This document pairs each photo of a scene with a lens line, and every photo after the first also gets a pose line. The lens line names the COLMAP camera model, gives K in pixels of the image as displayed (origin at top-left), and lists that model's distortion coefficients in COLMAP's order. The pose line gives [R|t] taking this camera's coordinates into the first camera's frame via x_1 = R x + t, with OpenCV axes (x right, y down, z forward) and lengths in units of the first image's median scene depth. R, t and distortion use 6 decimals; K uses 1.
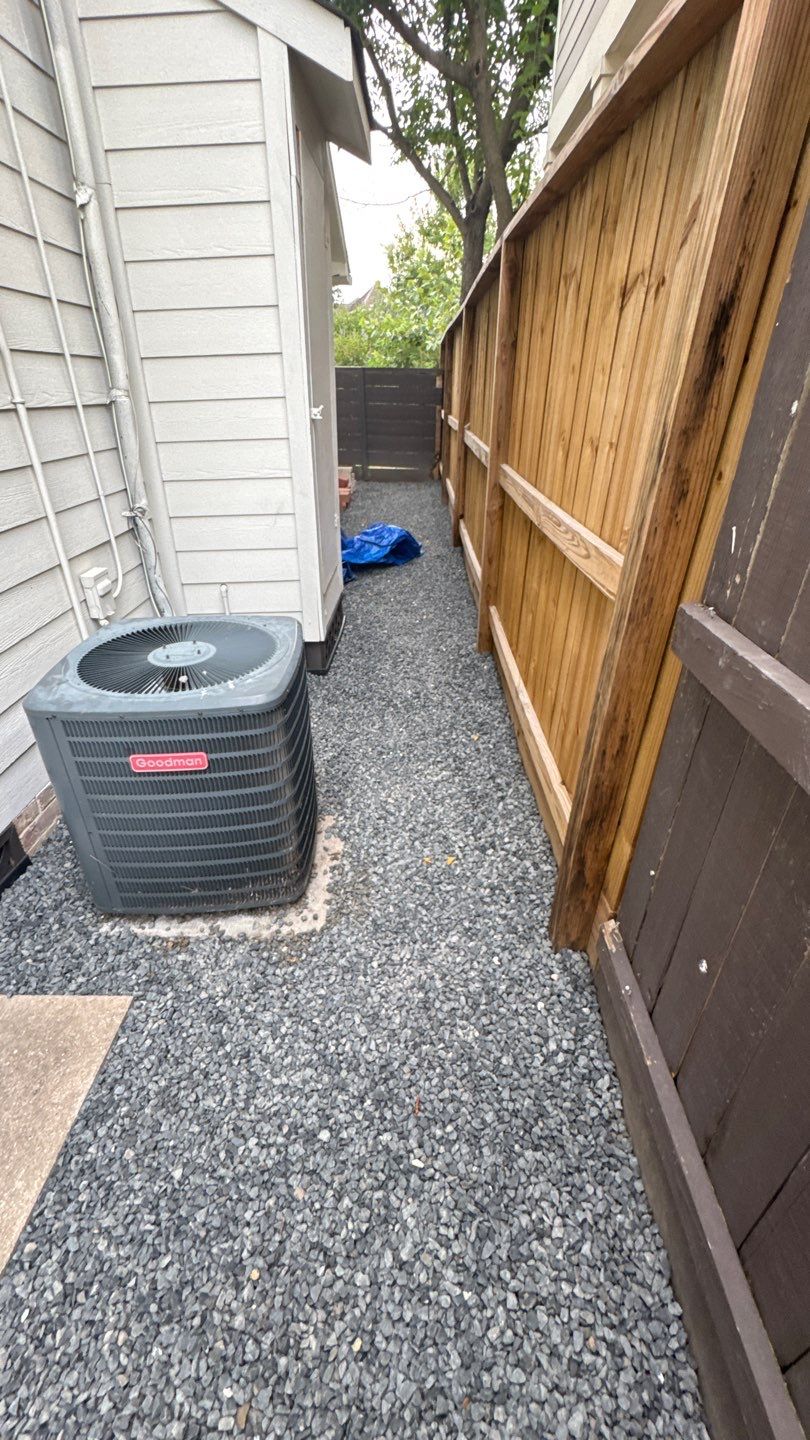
lens RADIAL K [[573.2, 0, 406.4], [0, 573.2, 721.1], [0, 0, 1]] dist [-0.004836, 0.000797]
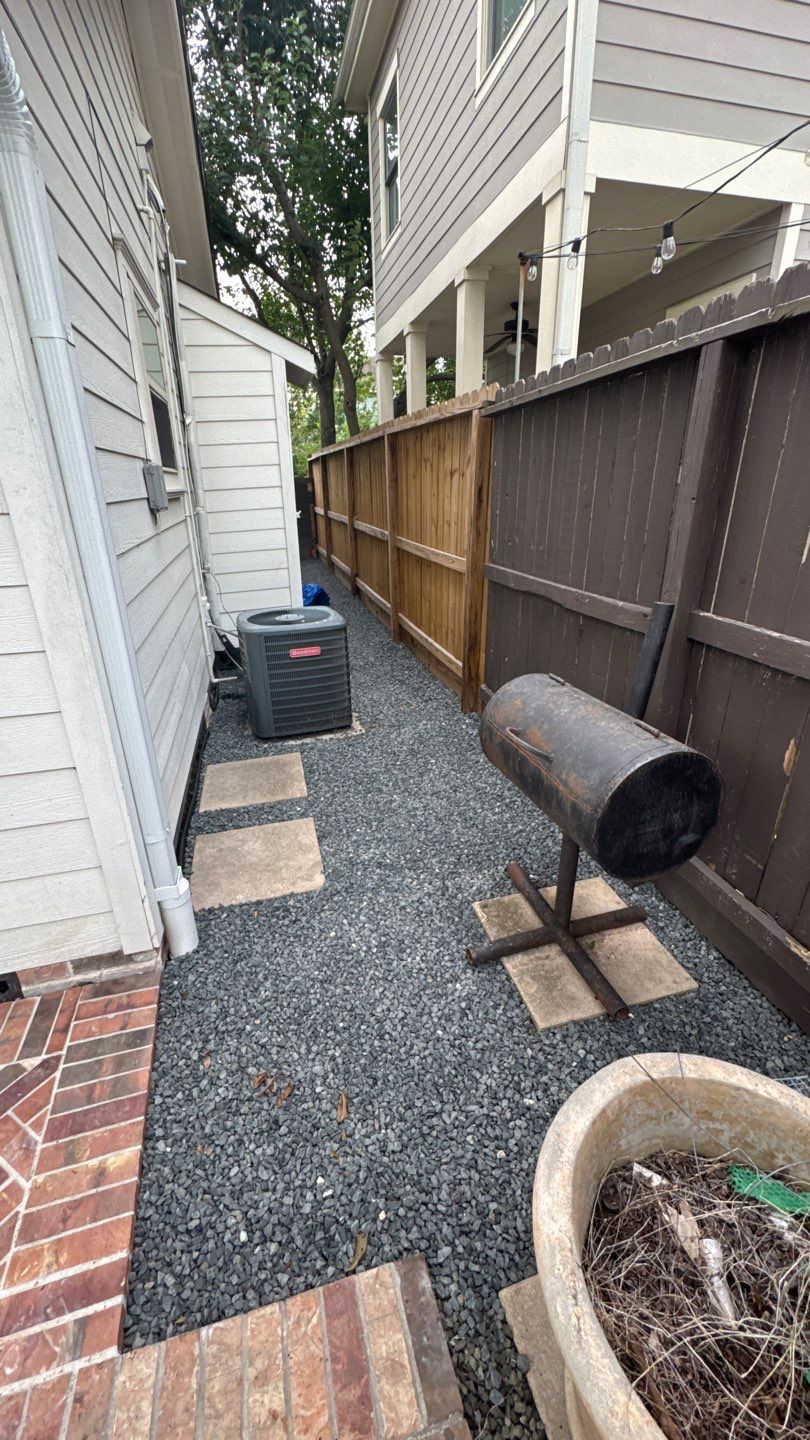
lens RADIAL K [[573.2, 0, 403.9], [0, 573.2, 719.1], [0, 0, 1]] dist [-0.004836, 0.000797]
pose [[0.964834, -0.120620, 0.233550, -0.532341], [0.151451, 0.981291, -0.118872, 0.615151], [-0.214843, 0.150063, 0.965051, -1.226386]]
